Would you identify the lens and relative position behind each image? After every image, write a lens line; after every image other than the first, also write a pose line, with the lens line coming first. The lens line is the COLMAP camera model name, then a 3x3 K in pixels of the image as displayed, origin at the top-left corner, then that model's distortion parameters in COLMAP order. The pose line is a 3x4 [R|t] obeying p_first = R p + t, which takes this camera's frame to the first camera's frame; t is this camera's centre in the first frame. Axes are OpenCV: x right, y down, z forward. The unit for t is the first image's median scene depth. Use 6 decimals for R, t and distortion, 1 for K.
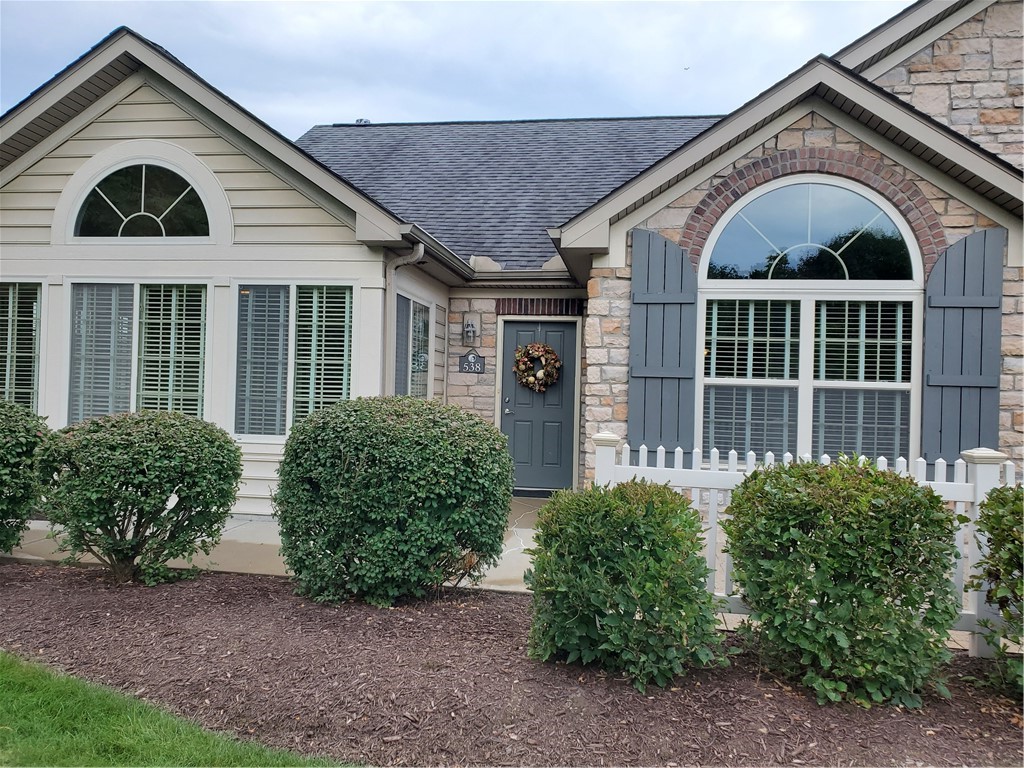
lens RADIAL K [[793.4, 0, 511.2], [0, 793.4, 383.9], [0, 0, 1]] dist [0.060630, -0.064583]
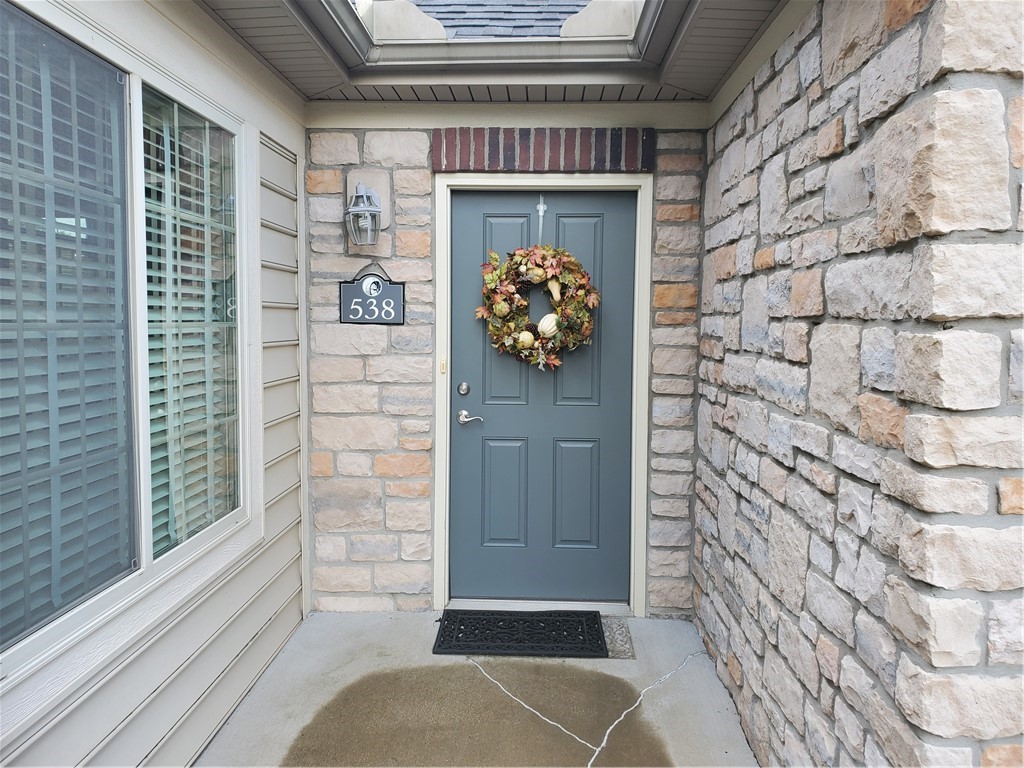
lens RADIAL K [[793.4, 0, 514.0], [0, 793.4, 380.6], [0, 0, 1]] dist [0.060630, -0.064583]
pose [[0.992291, -0.026255, 0.121120, -0.028858], [0.014550, 0.995224, 0.096525, -0.023059], [-0.123076, -0.094019, 0.987934, 0.605002]]
